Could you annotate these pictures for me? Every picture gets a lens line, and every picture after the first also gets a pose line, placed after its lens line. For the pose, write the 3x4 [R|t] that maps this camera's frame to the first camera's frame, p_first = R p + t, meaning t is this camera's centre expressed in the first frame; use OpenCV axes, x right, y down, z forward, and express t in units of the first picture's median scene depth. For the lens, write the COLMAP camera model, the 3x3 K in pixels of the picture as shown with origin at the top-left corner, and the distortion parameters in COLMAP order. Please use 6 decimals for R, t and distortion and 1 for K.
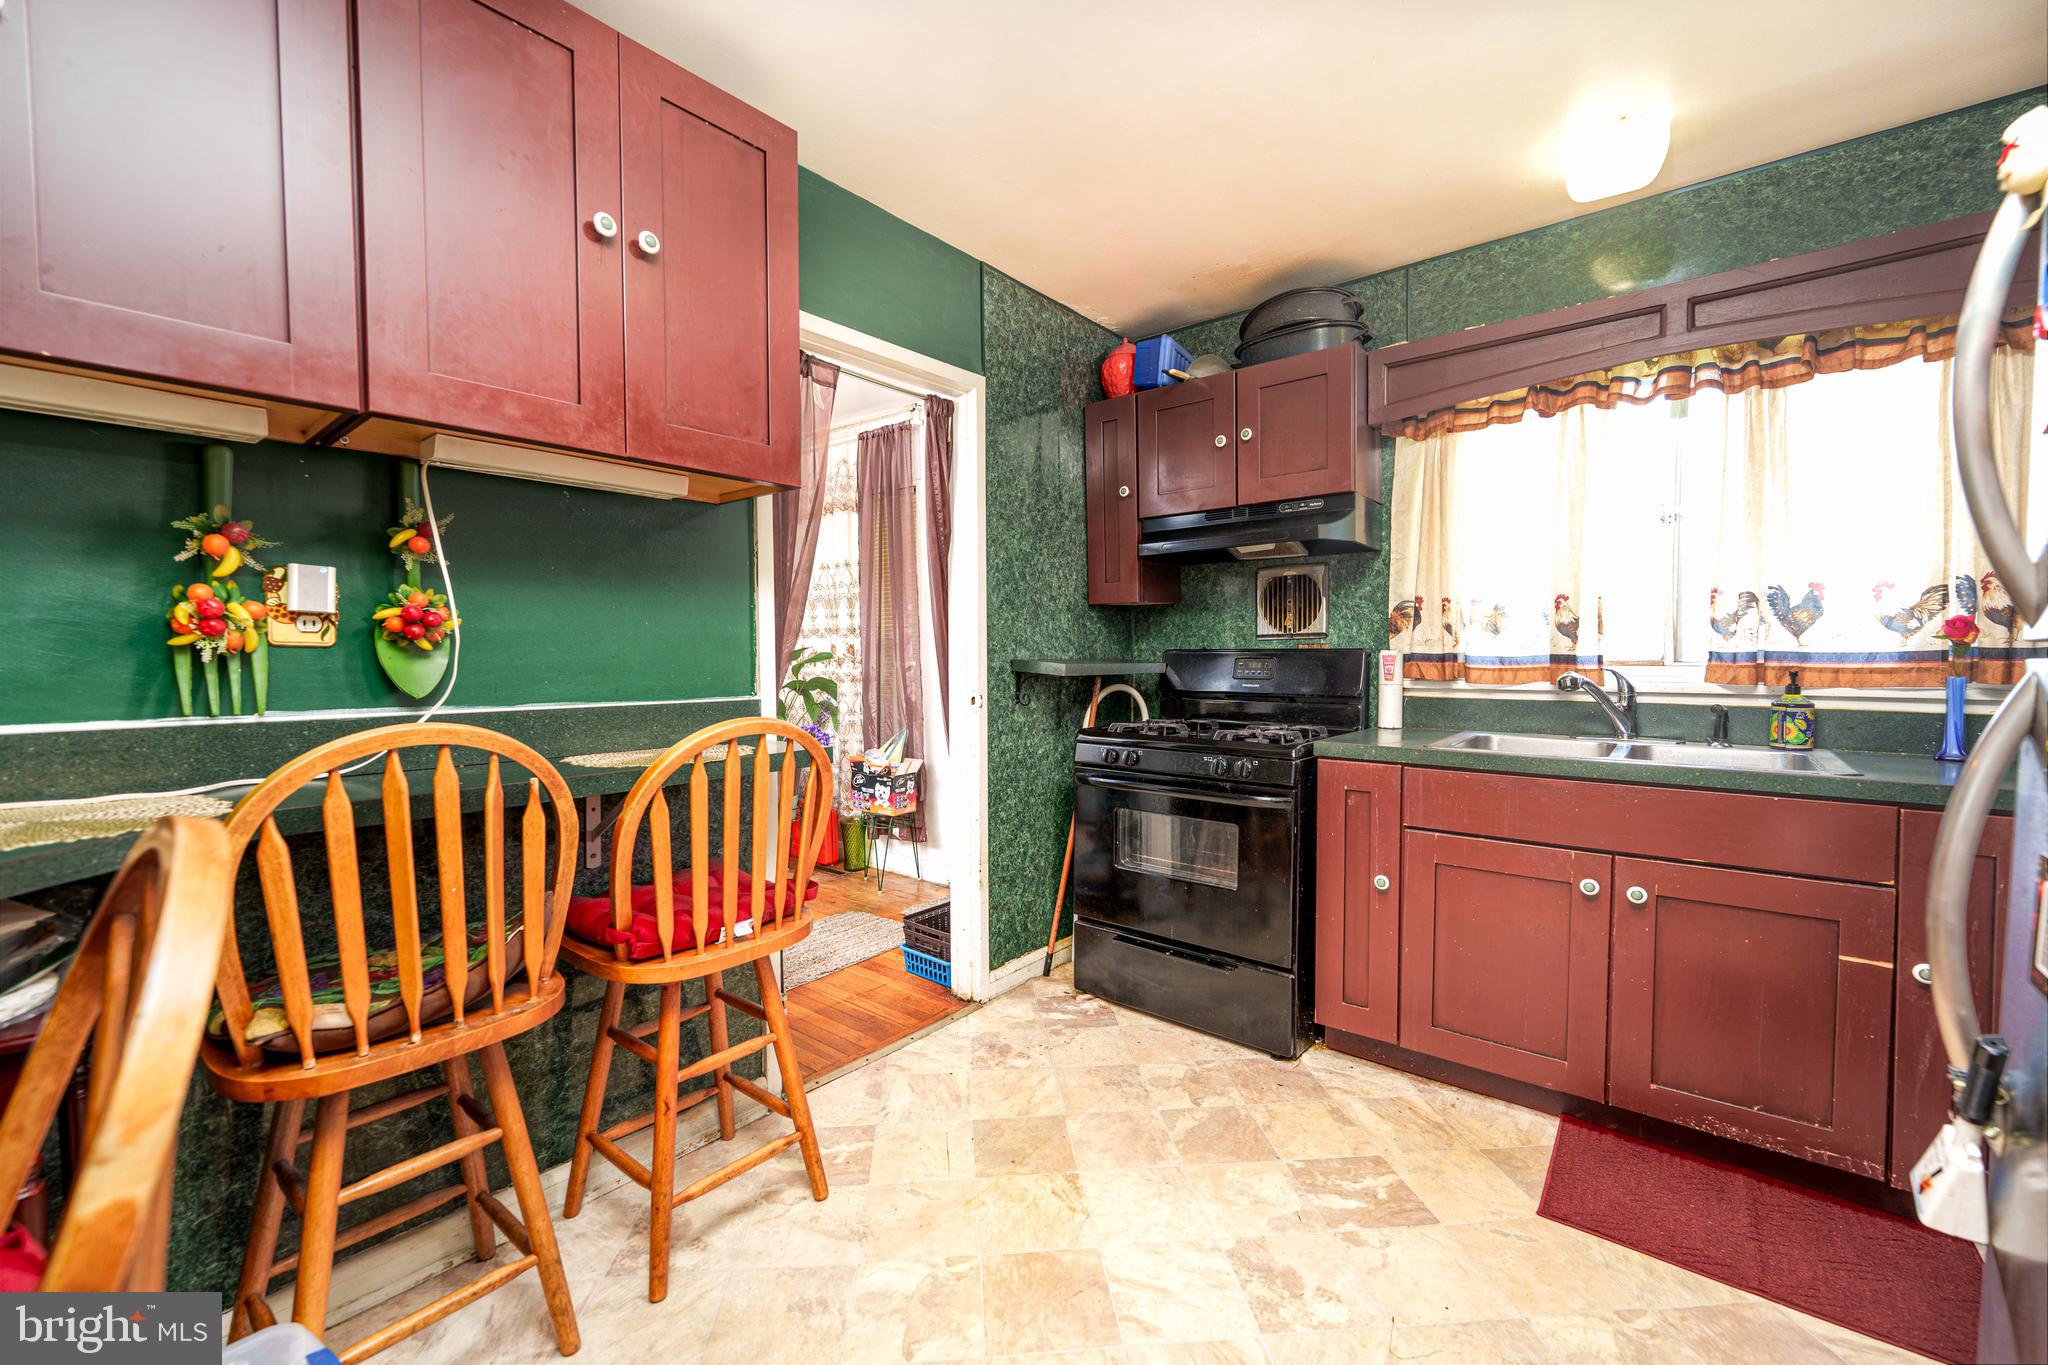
lens RADIAL K [[830.1, 0, 1024.0], [0, 830.1, 682.5], [0, 0, 1]] dist [-0.002148, -0.000327]
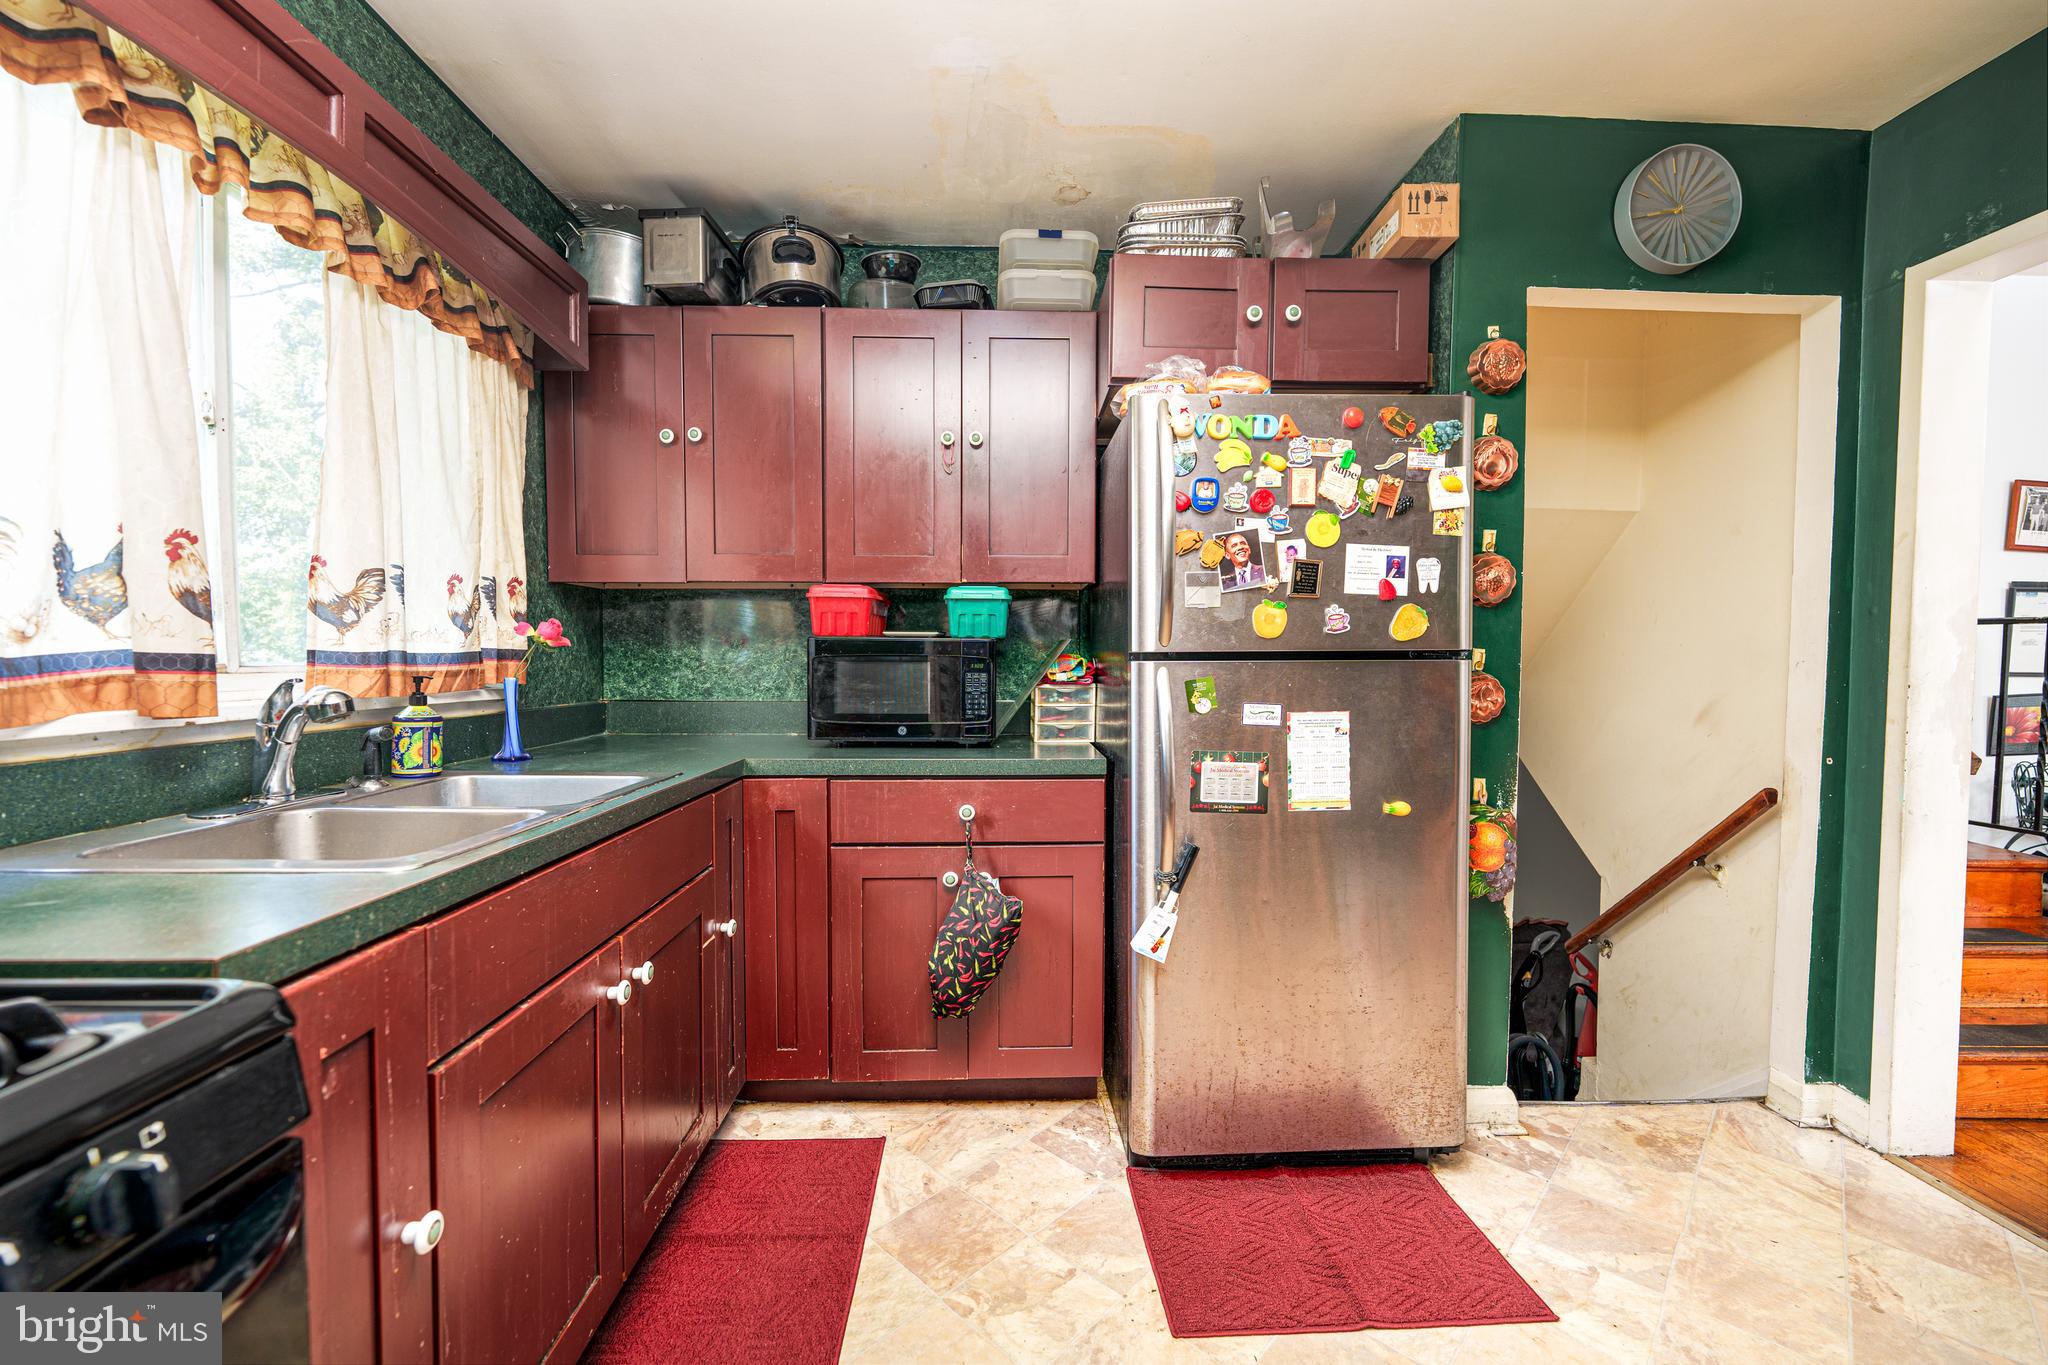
lens RADIAL K [[830.1, 0, 1024.0], [0, 830.1, 682.5], [0, 0, 1]] dist [-0.002148, -0.000327]
pose [[-0.646852, -0.027512, 0.762119, -0.006778], [0.018883, 0.998465, 0.052071, -0.035486], [-0.762381, 0.048073, -0.645340, 1.069901]]
